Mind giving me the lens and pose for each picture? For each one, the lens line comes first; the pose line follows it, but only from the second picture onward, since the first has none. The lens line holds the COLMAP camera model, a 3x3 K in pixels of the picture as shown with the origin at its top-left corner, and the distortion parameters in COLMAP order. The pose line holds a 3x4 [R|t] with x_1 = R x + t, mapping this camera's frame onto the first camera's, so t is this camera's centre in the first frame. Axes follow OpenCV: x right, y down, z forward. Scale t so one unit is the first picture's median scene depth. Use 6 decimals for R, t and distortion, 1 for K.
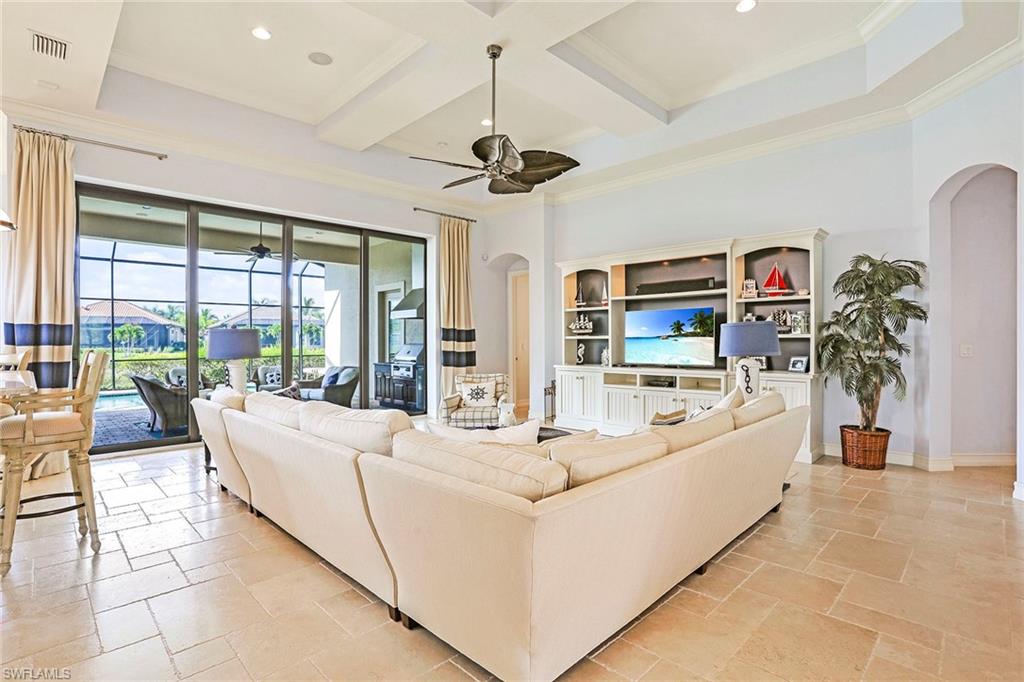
lens RADIAL K [[501.9, 0, 512.0], [0, 501.9, 341.0], [0, 0, 1]] dist [-0.071552, 0.026780]
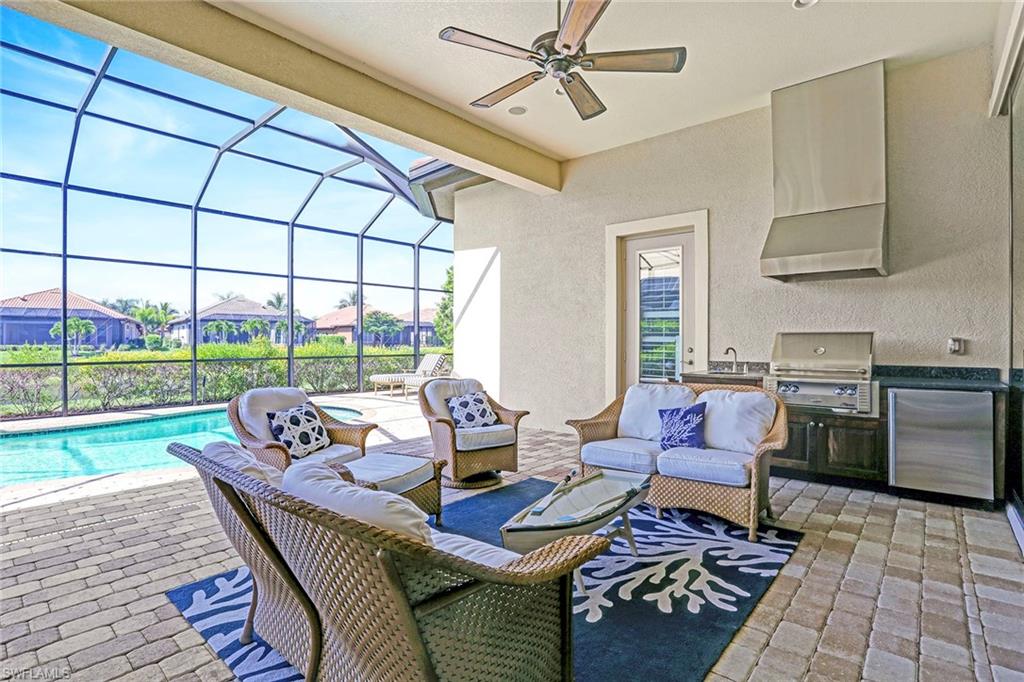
lens RADIAL K [[501.9, 0, 512.0], [0, 501.9, 341.0], [0, 0, 1]] dist [-0.071552, 0.026780]
pose [[0.997447, 0.006944, 0.071072, -0.660133], [-0.006868, 0.999976, -0.001318, 0.021338], [-0.071079, 0.000827, 0.997470, 0.773607]]
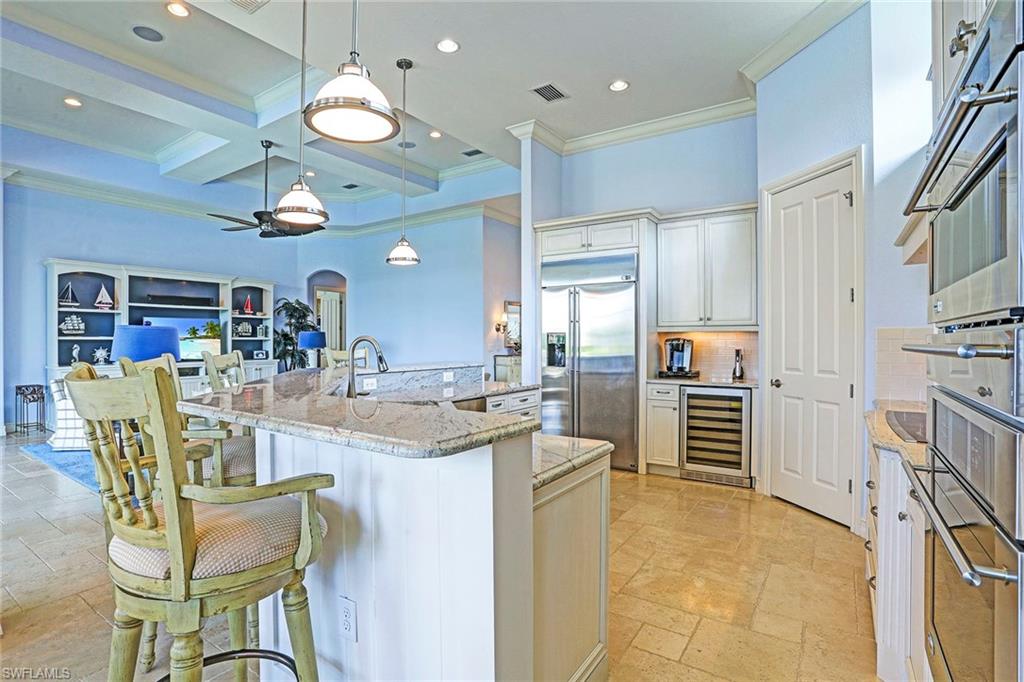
lens RADIAL K [[497.6, 0, 509.1], [0, 497.6, 343.6], [0, 0, 1]] dist [-0.074861, 0.030800]
pose [[-0.200047, -0.002995, 0.979782, -0.955052], [0.002933, 0.999989, 0.003656, 0.002583], [-0.979782, 0.003605, -0.200036, 0.343999]]
